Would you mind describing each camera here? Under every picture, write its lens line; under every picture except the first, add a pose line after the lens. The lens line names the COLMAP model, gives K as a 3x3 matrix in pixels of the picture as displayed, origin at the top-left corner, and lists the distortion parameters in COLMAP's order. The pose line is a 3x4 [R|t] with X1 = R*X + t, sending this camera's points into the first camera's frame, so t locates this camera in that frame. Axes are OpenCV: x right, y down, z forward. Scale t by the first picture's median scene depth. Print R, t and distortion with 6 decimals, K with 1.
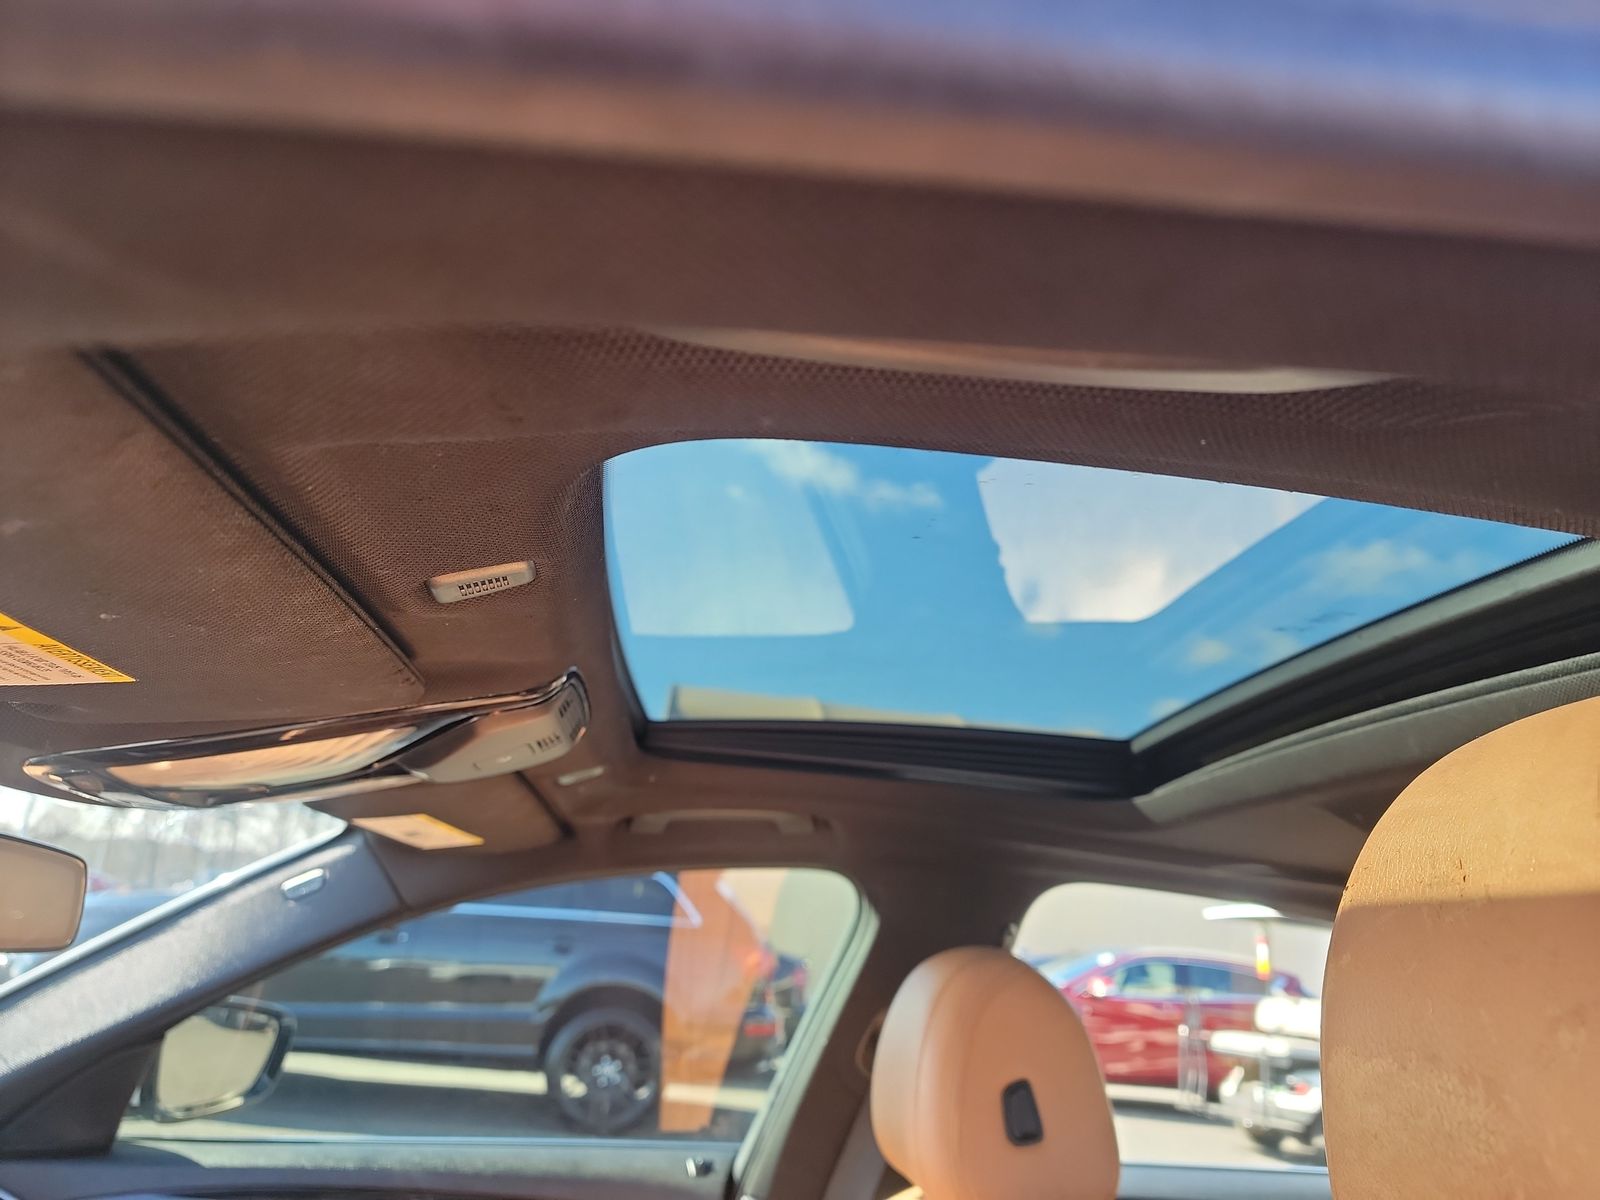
lens RADIAL K [[1124.0, 0, 792.1], [0, 1124.0, 603.3], [0, 0, 1]] dist [0.056260, -0.055963]
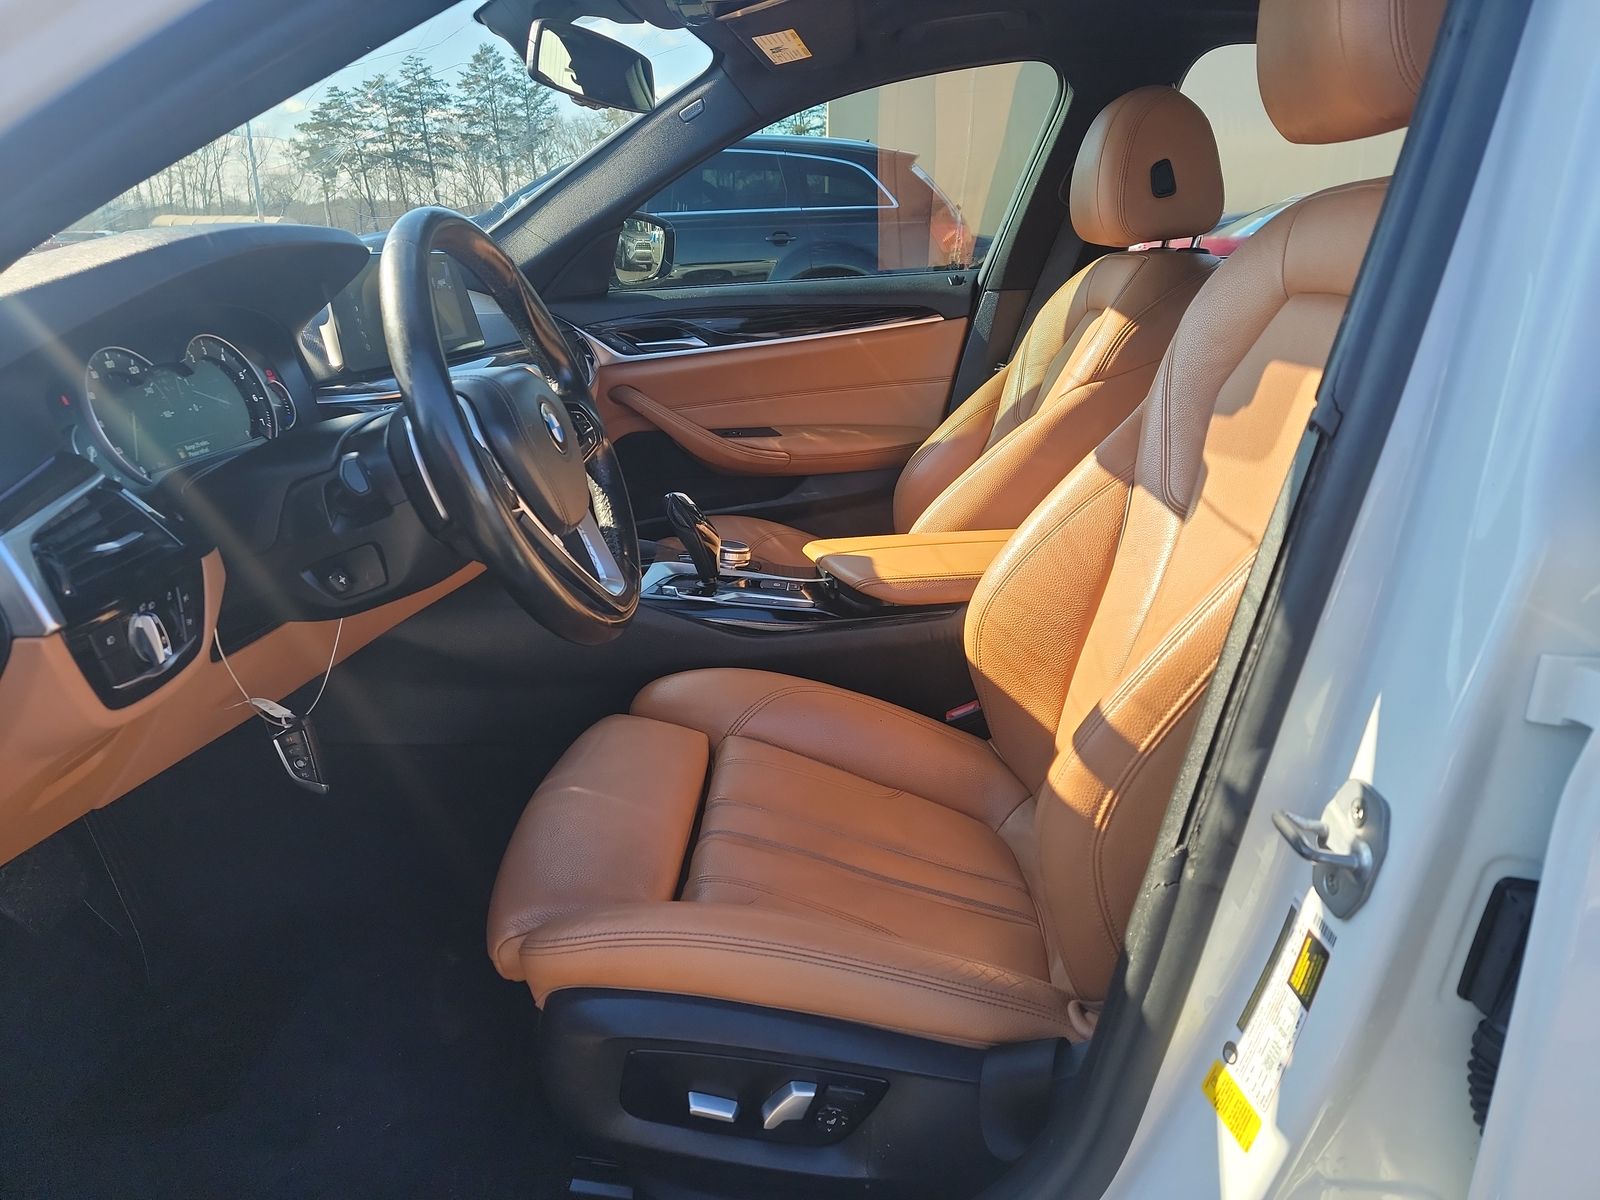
lens RADIAL K [[1124.0, 0, 792.1], [0, 1124.0, 603.3], [0, 0, 1]] dist [0.056260, -0.055963]
pose [[0.984134, -0.045028, -0.171616, -0.055562], [0.132283, 0.830822, 0.540588, -0.010360], [0.118241, -0.554713, 0.823597, -0.575831]]
